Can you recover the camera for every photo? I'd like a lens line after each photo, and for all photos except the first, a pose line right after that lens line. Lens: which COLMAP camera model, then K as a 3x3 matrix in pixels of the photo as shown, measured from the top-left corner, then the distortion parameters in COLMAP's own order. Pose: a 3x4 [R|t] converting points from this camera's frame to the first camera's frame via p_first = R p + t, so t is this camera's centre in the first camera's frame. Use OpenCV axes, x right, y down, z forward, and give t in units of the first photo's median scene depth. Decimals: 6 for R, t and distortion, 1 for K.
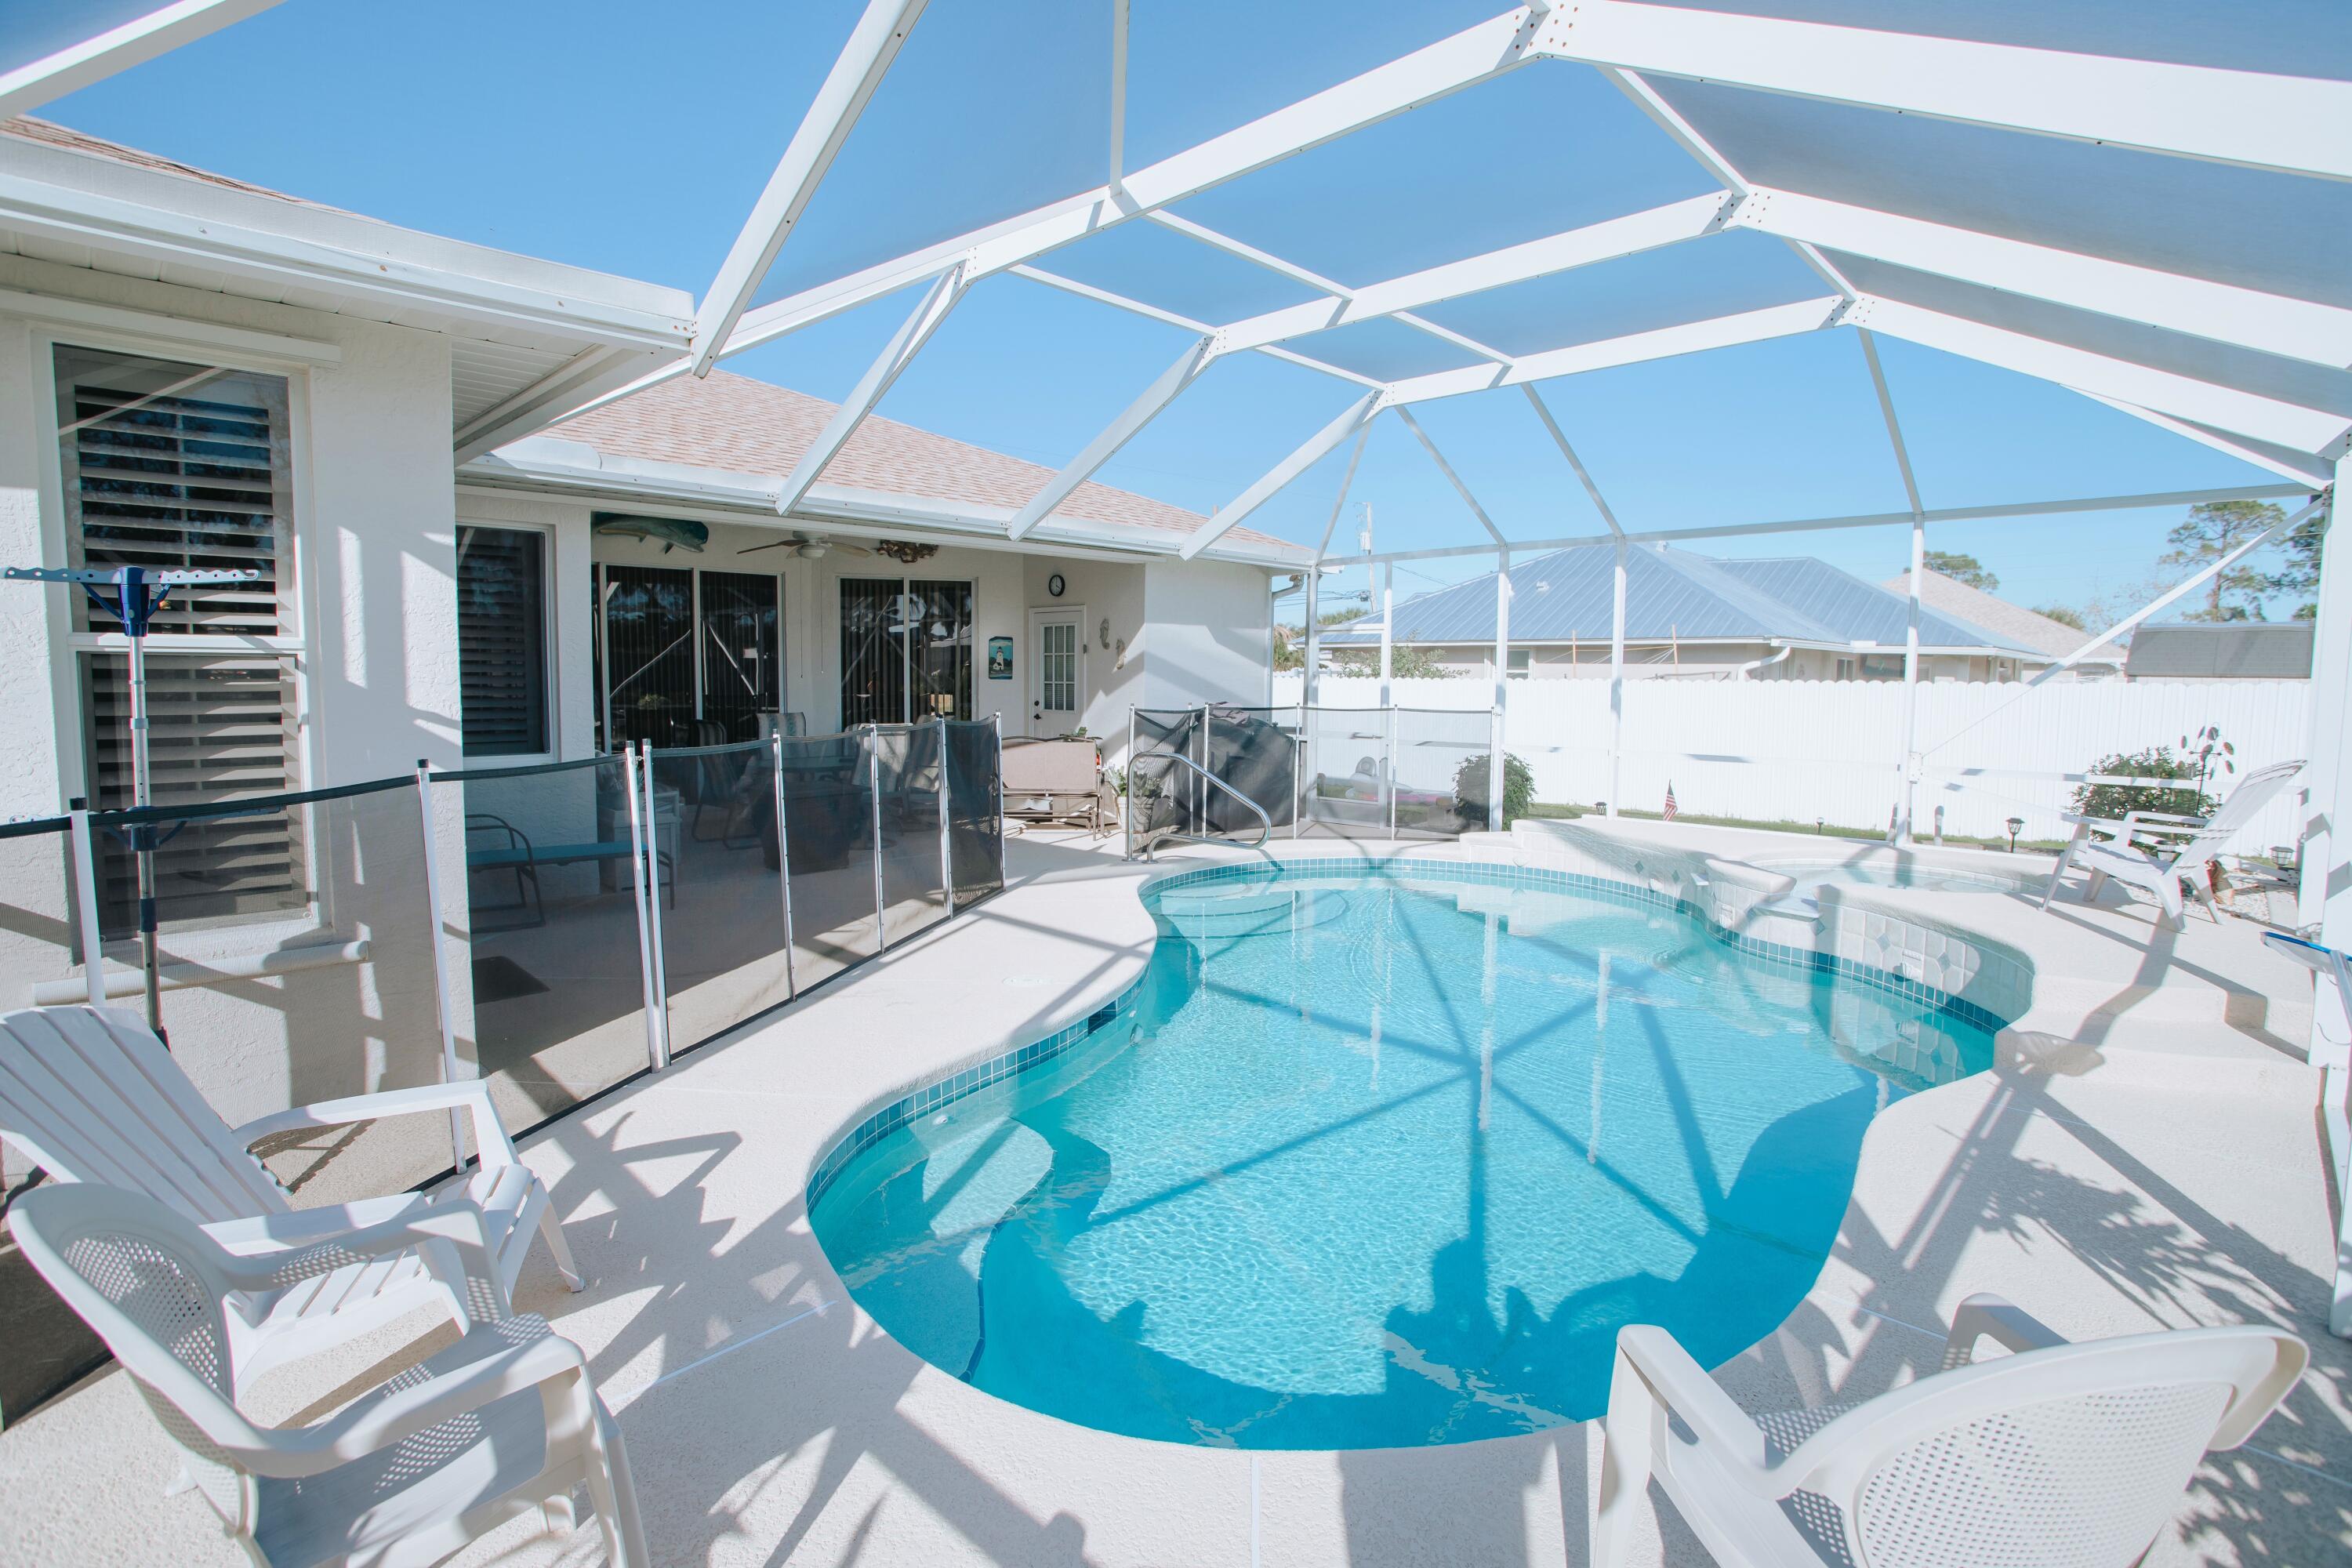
lens RADIAL K [[1125.0, 0, 1181.8], [0, 1125.0, 771.5], [0, 0, 1]] dist [-0.040293, 0.000520]
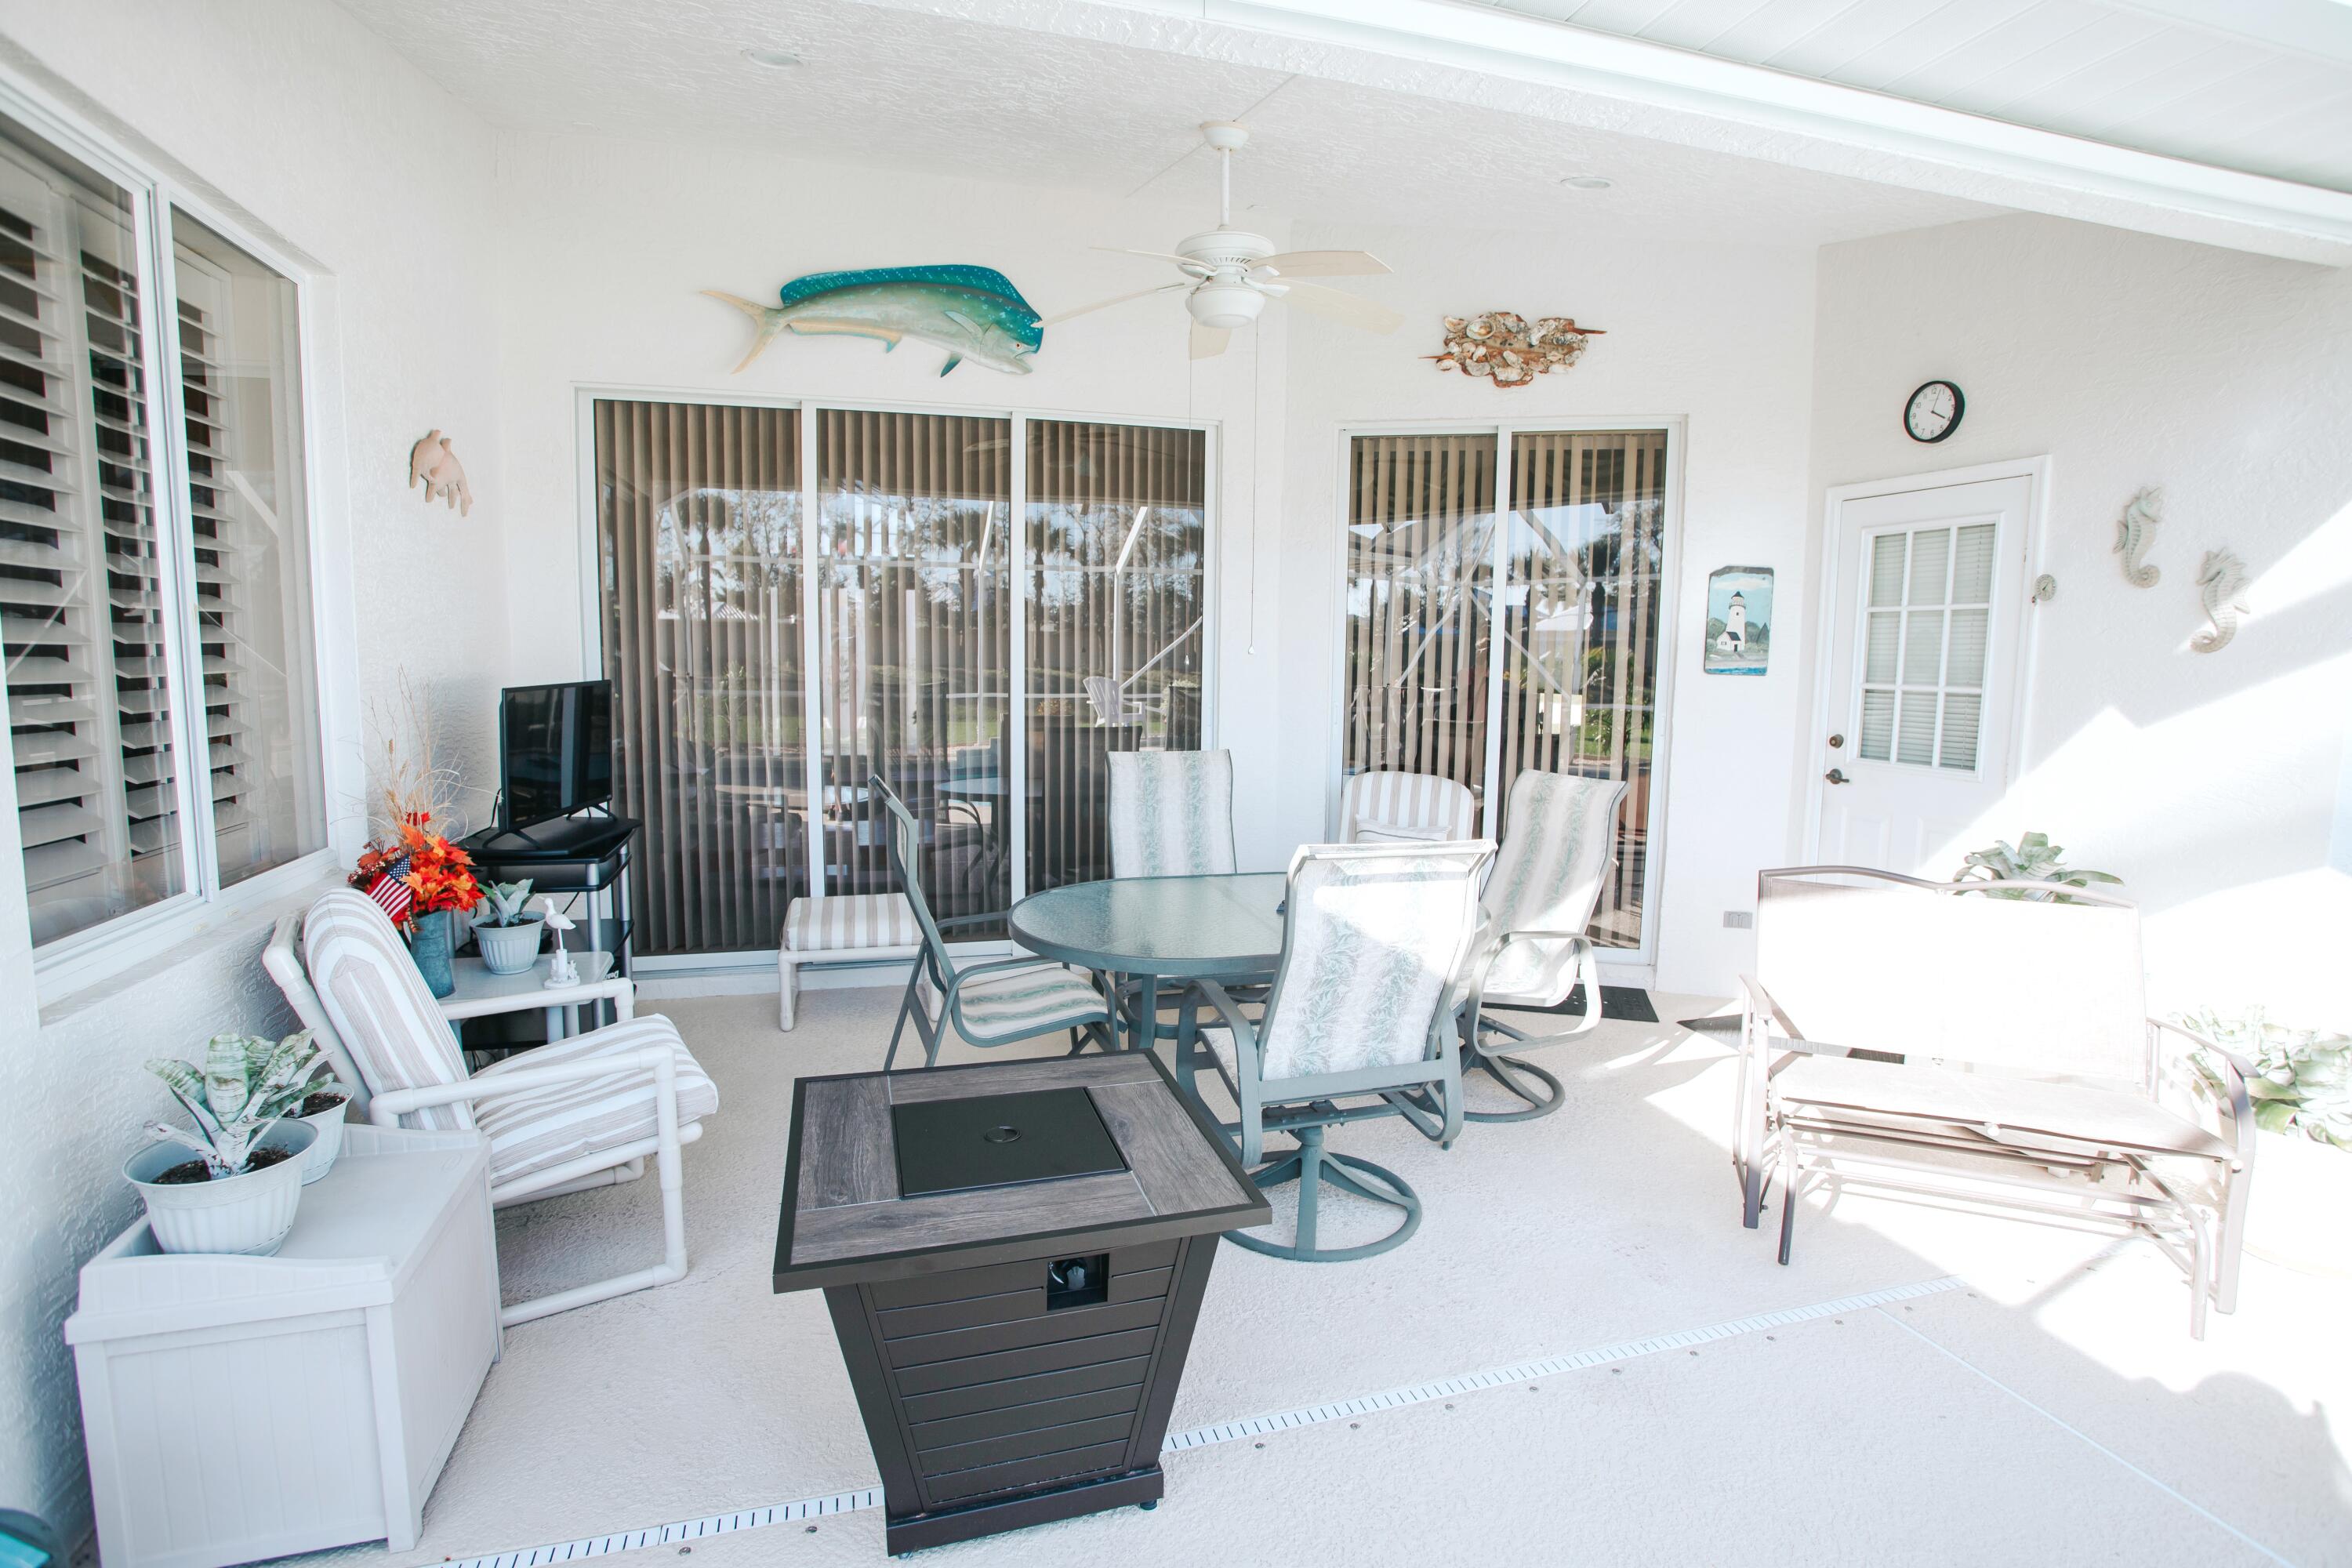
lens RADIAL K [[1125.0, 0, 1181.8], [0, 1125.0, 771.5], [0, 0, 1]] dist [-0.040293, 0.000520]
pose [[0.869653, 0.055851, -0.490494, -0.145001], [-0.048414, 0.998439, 0.027852, -0.053335], [0.491284, -0.000474, 0.870999, 0.603384]]
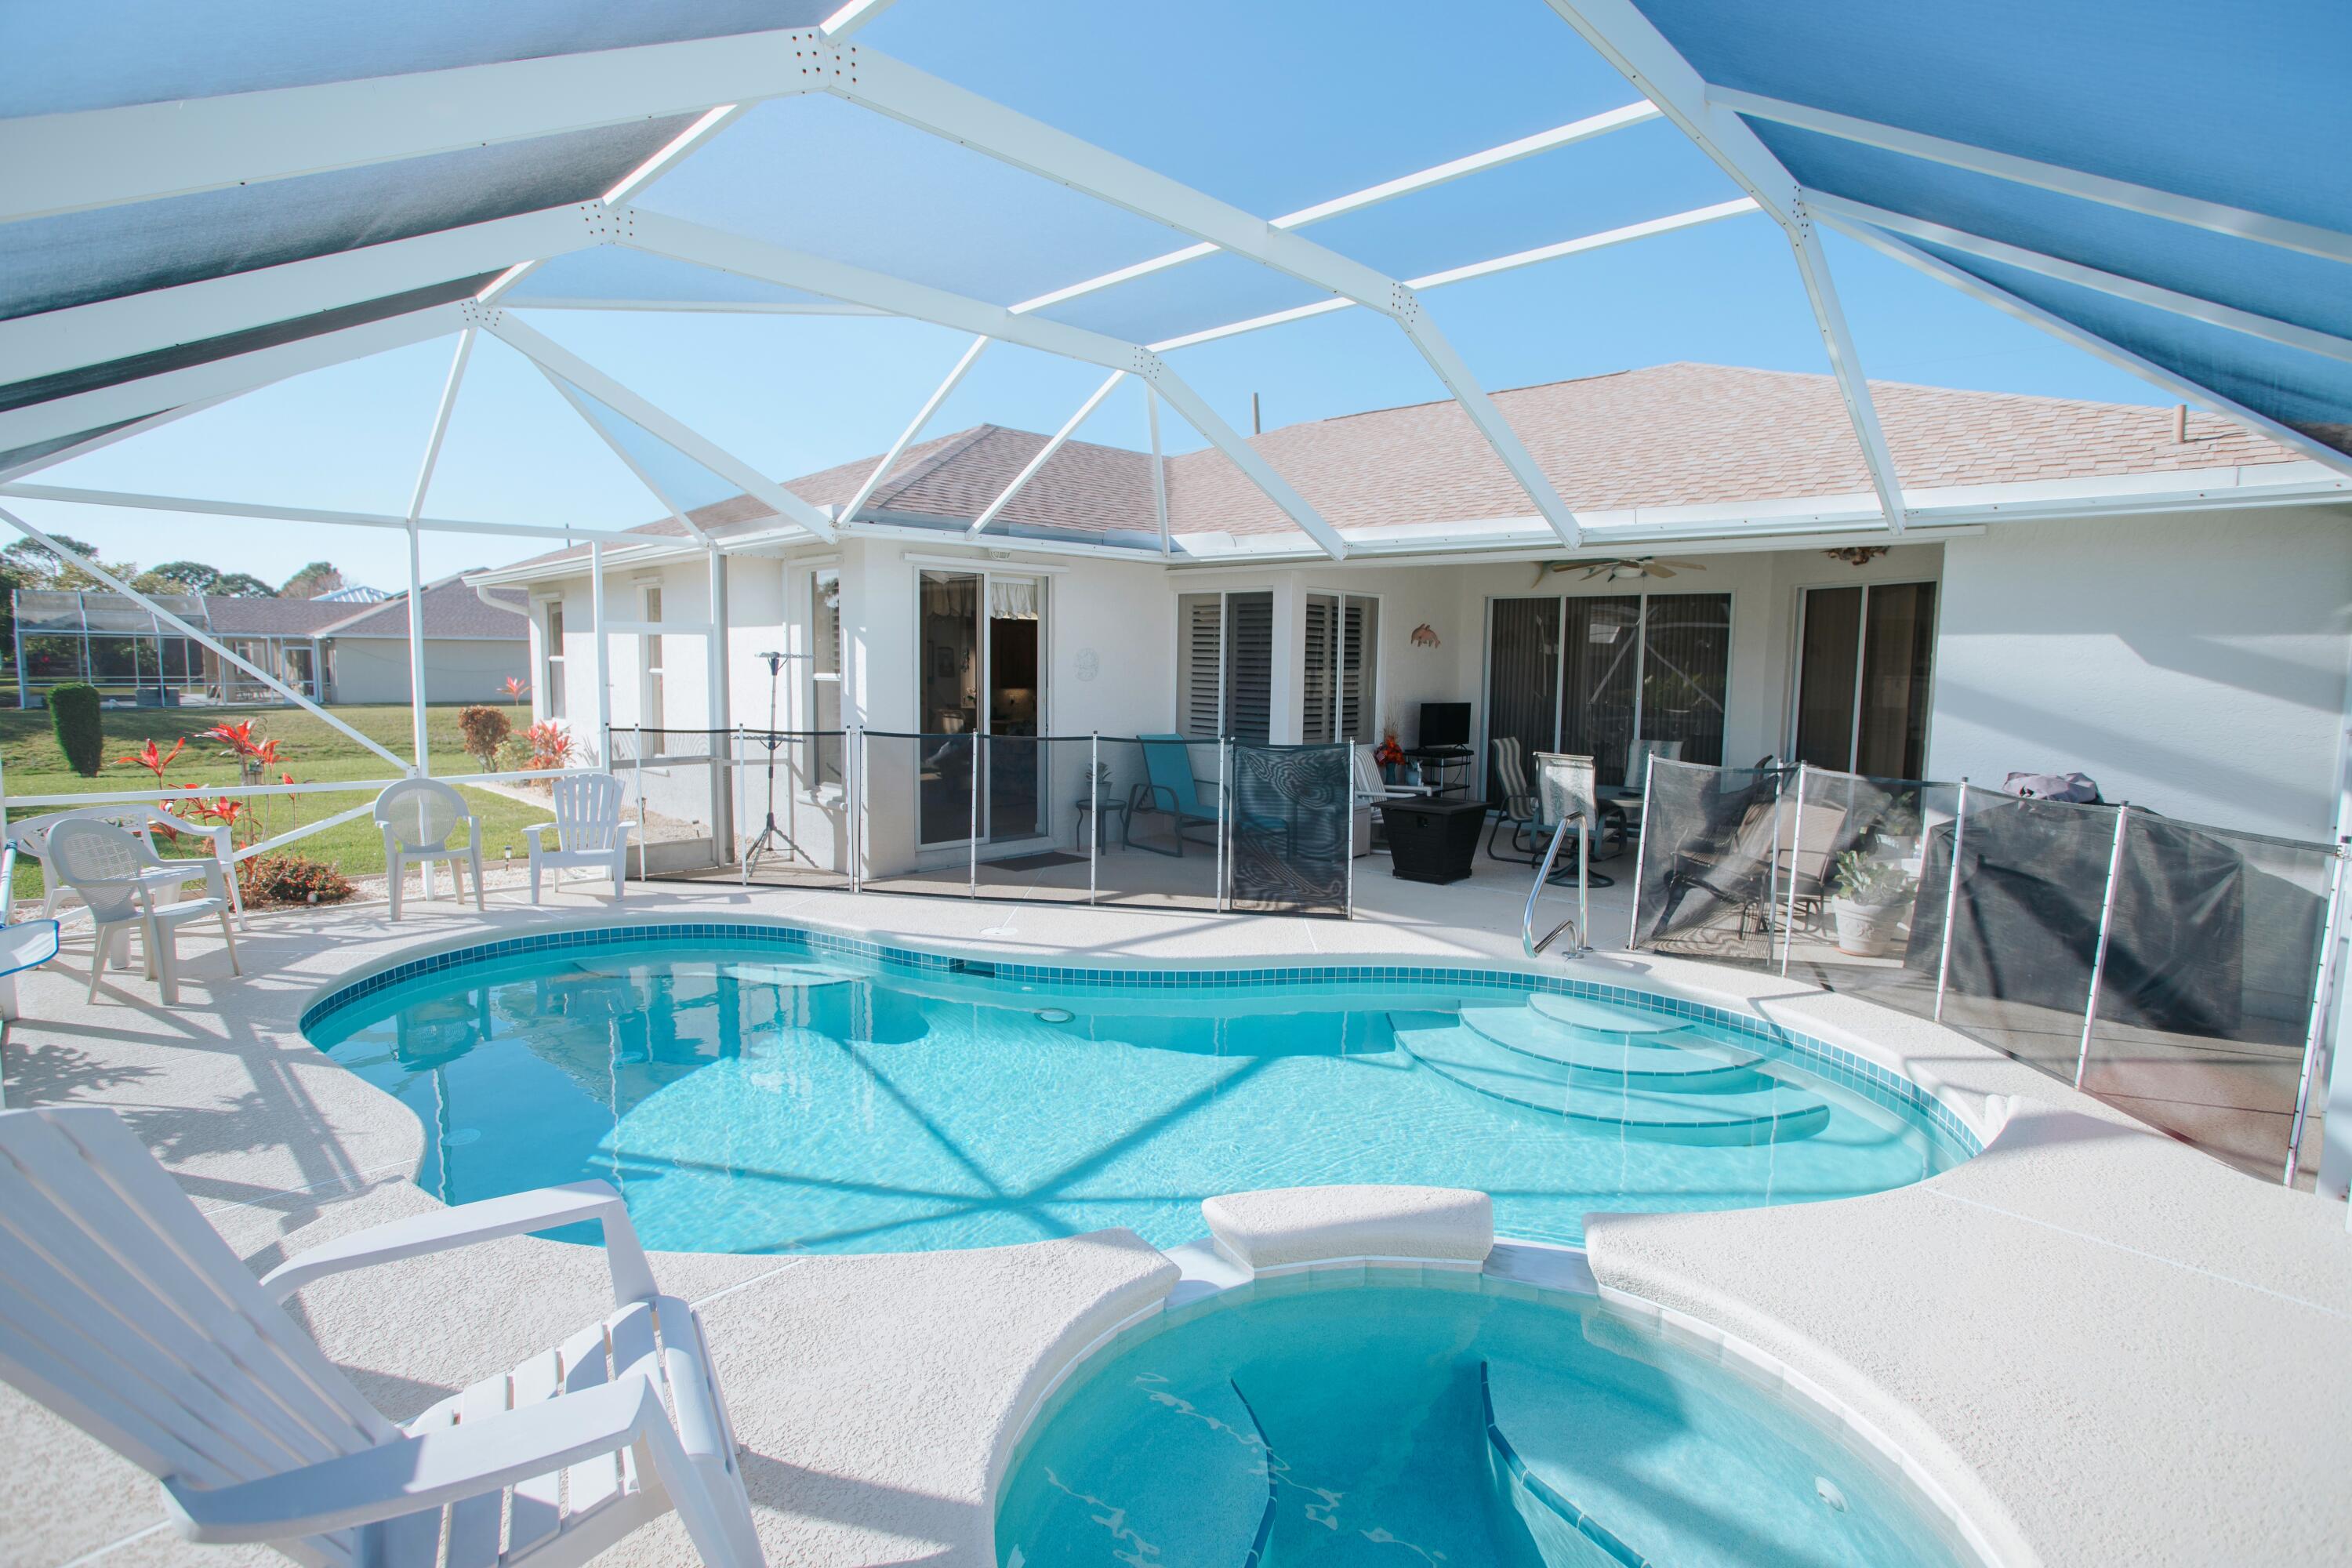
lens RADIAL K [[1125.0, 0, 1181.8], [0, 1125.0, 771.5], [0, 0, 1]] dist [-0.040293, 0.000520]
pose [[0.014899, 0.086048, -0.996180, 0.538518], [-0.100610, 0.991363, 0.084127, -0.060900], [0.994814, 0.098972, 0.023428, 0.538326]]
